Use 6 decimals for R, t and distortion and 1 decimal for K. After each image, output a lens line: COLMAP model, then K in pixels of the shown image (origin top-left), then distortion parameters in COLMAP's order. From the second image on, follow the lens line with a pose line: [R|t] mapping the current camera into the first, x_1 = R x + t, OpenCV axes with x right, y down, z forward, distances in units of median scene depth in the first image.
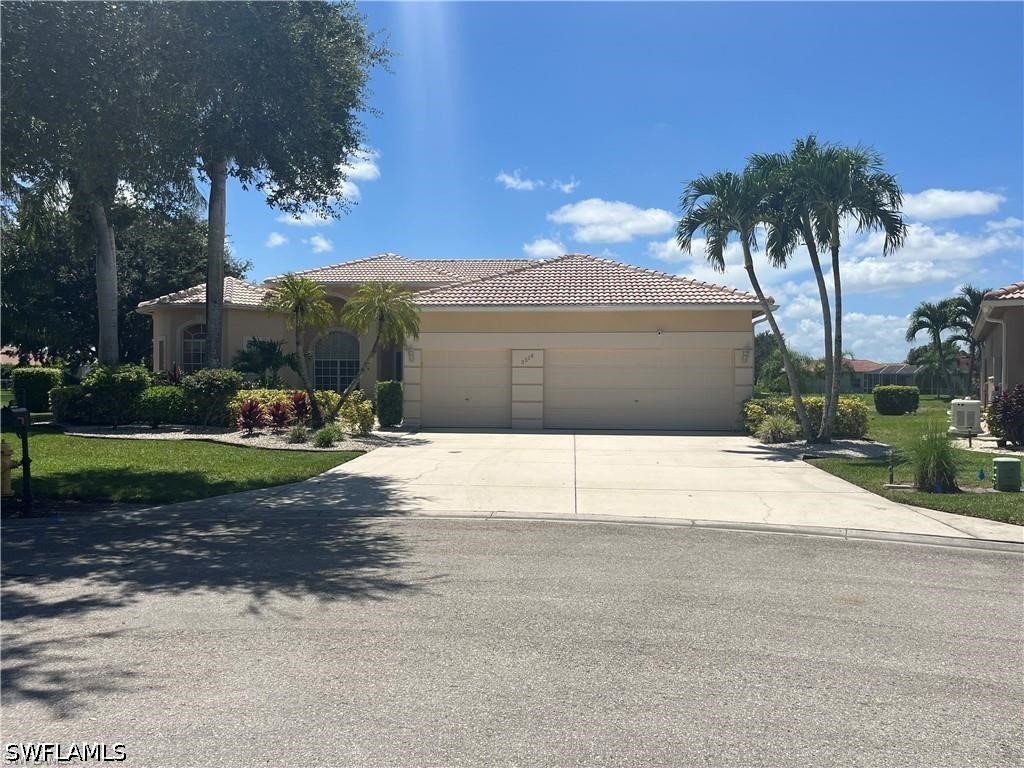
lens RADIAL K [[775.5, 0, 516.7], [0, 775.5, 382.7], [0, 0, 1]] dist [0.068140, -0.087133]
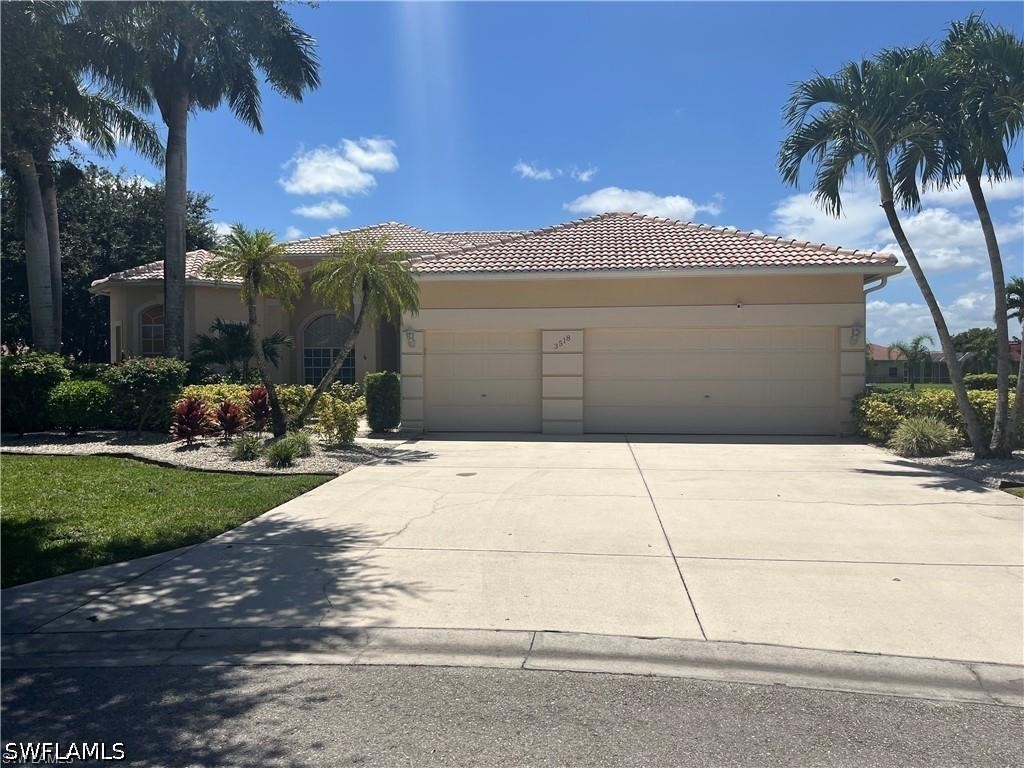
lens RADIAL K [[775.5, 0, 514.6], [0, 775.5, 386.6], [0, 0, 1]] dist [0.068140, -0.087133]
pose [[0.999640, -0.006254, -0.026093, -0.013874], [0.006664, 0.999855, 0.015640, 0.000910], [0.025992, -0.015808, 0.999537, 0.241453]]
